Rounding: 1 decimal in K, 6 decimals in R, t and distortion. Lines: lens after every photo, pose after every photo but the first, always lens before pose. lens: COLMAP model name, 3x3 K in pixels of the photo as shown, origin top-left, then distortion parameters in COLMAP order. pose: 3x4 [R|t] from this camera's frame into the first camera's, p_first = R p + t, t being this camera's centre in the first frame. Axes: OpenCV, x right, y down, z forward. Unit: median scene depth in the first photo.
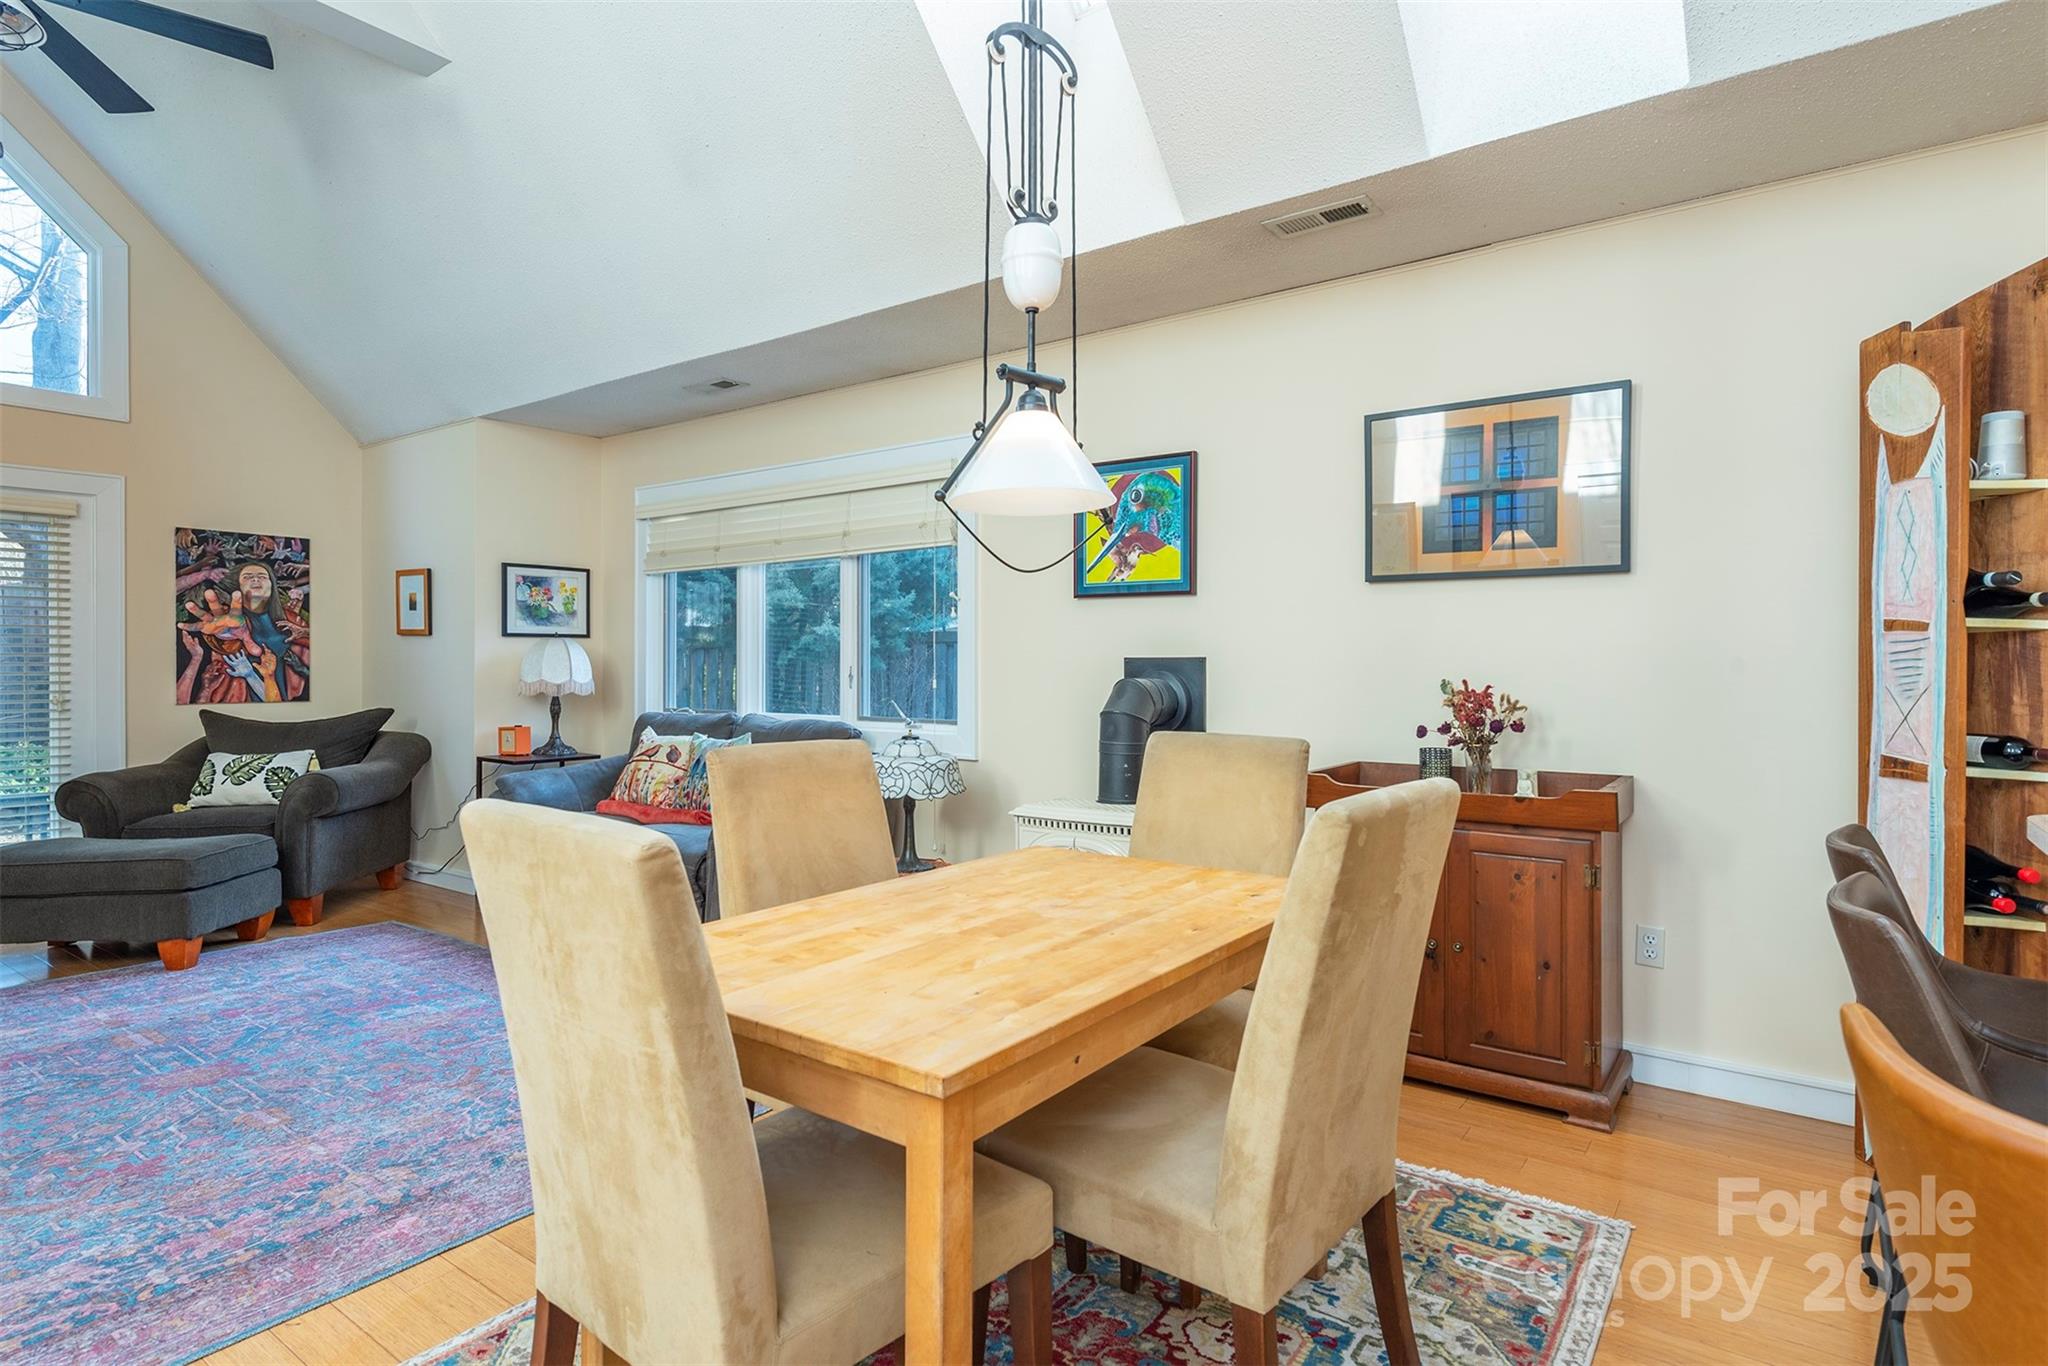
lens RADIAL K [[1069.7, 0, 1024.0], [0, 1069.7, 667.3], [0, 0, 1]] dist [0.017318, -0.008087]
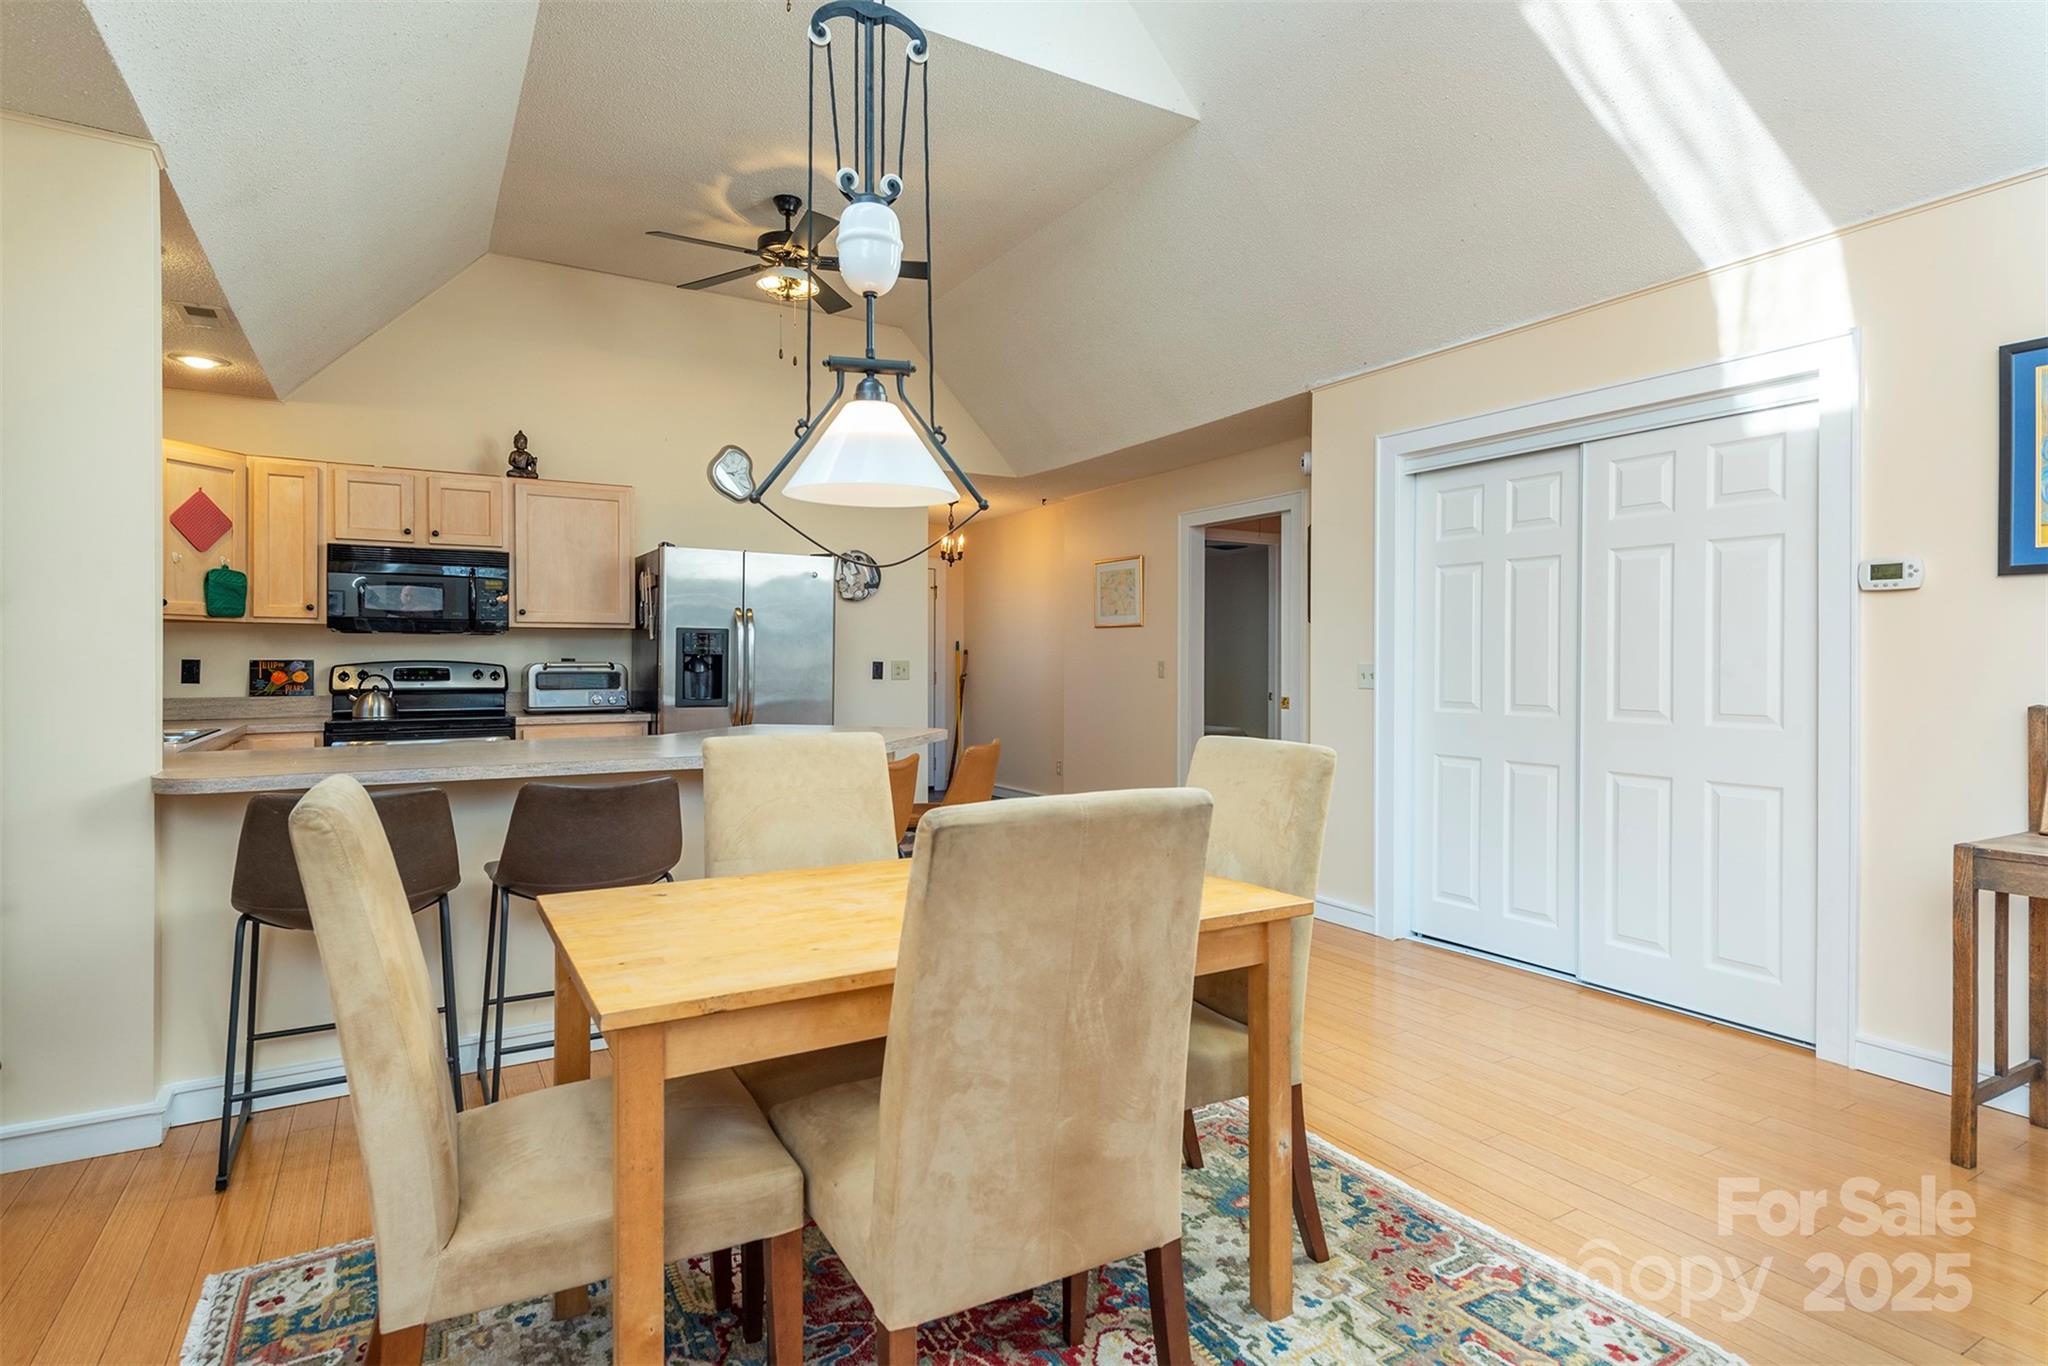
lens RADIAL K [[1043.0, 0, 1024.9], [0, 1043.0, 662.7], [0, 0, 1]] dist [0.018624, -0.010652]
pose [[-0.919670, -0.002082, 0.392687, -0.184297], [-0.000688, 0.999993, 0.003689, -0.002480], [-0.392692, 0.003122, -0.919665, 0.680802]]
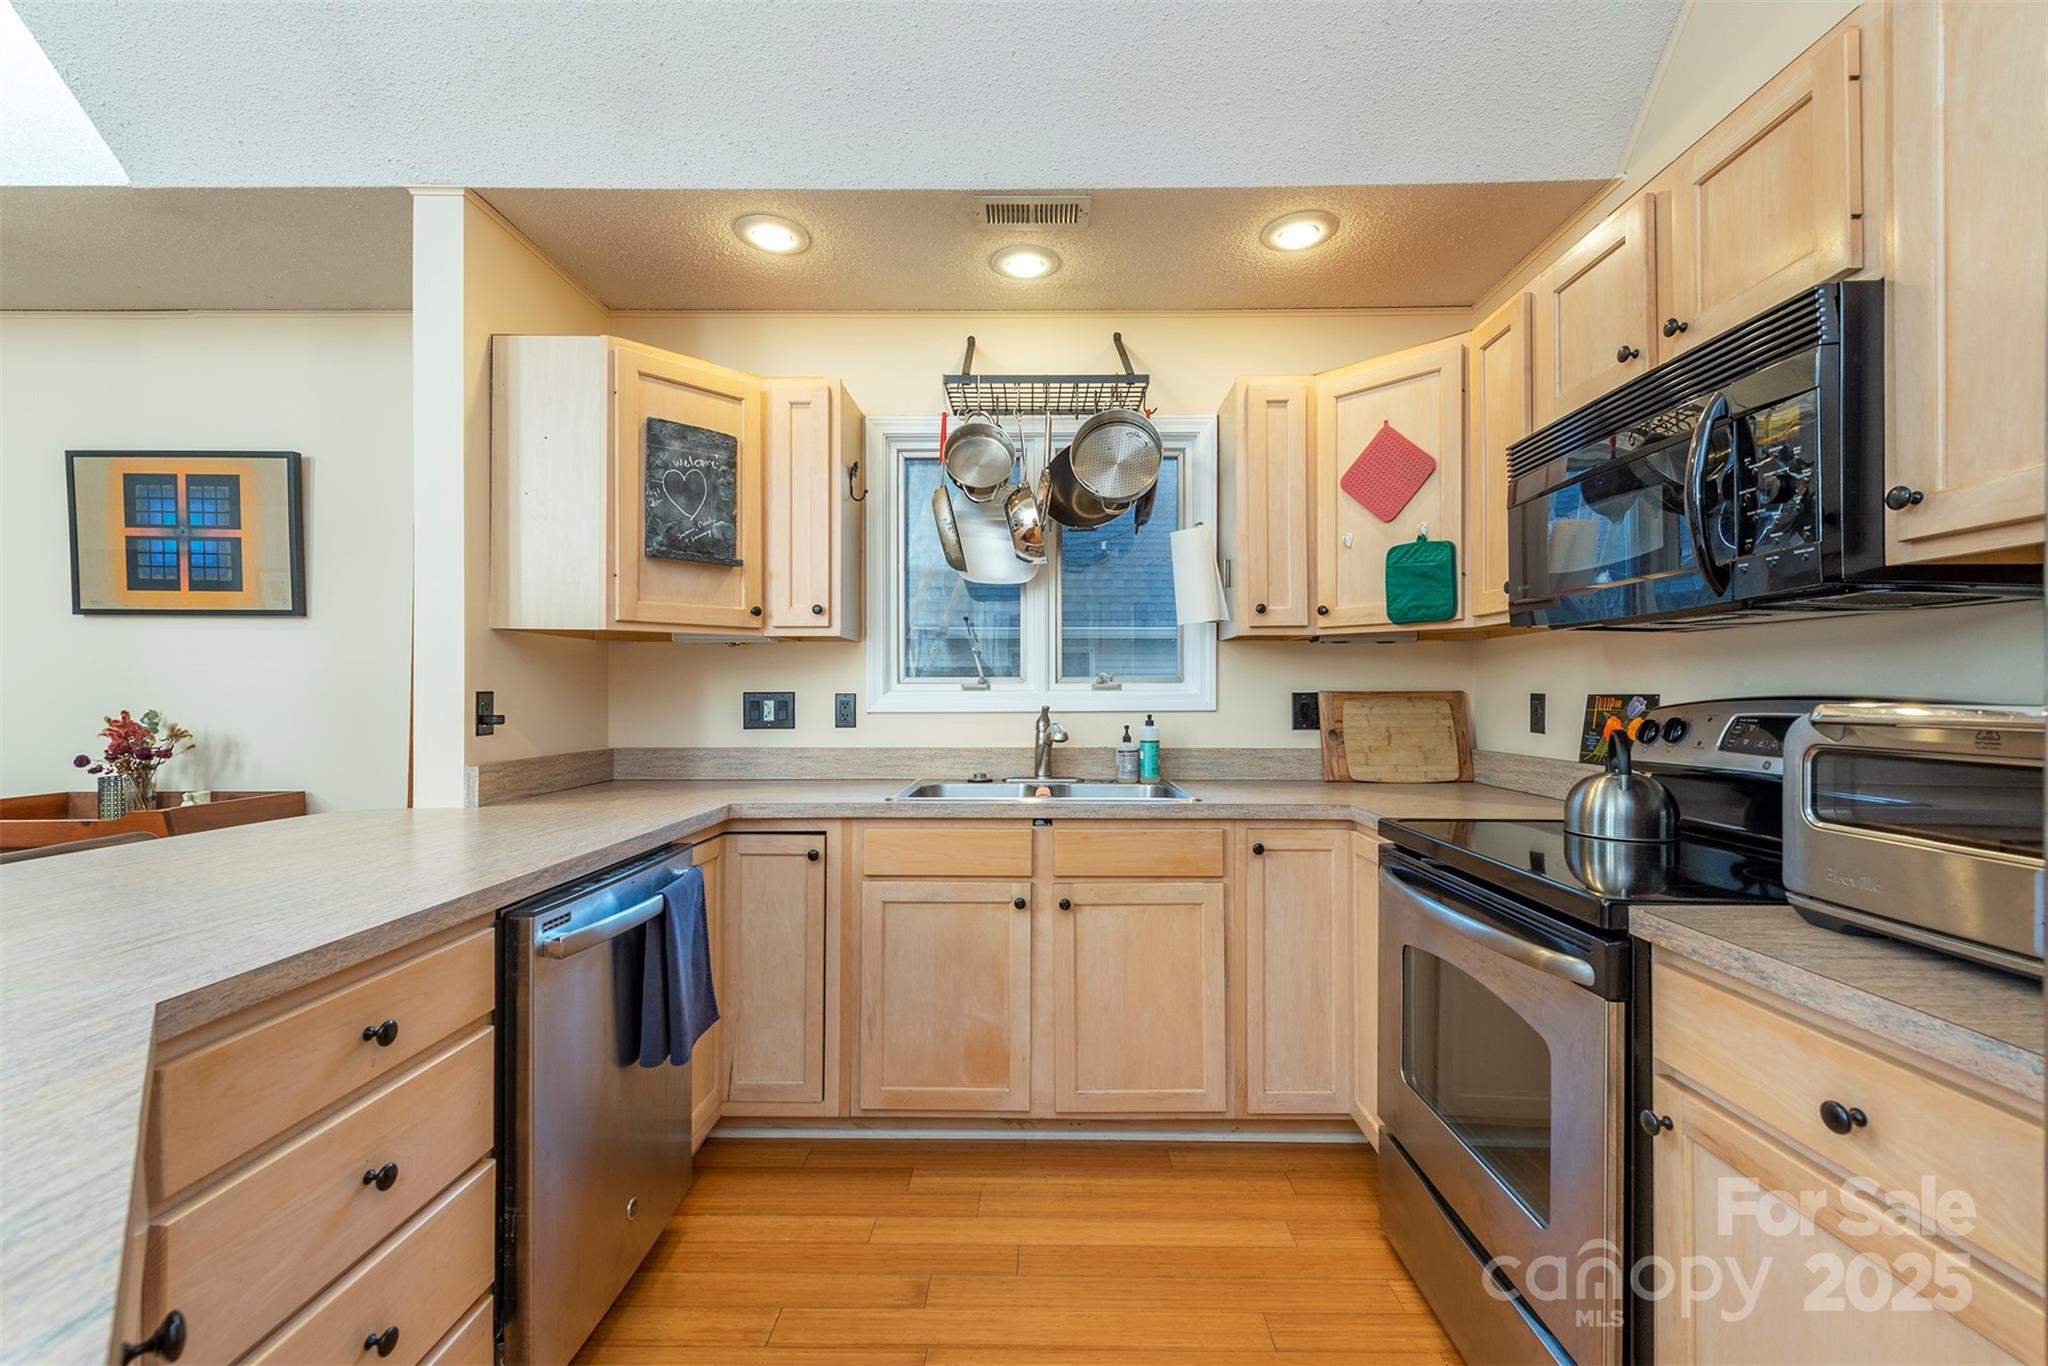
lens RADIAL K [[855.4, 0, 1028.0], [0, 855.4, 689.9], [0, 0, 1]] dist [0.015552, -0.000313]
pose [[0.813097, 0.001532, 0.582127, 0.390953], [0.002340, 0.999980, -0.005899, -0.001155], [-0.582124, 0.006159, 0.813077, -0.131231]]
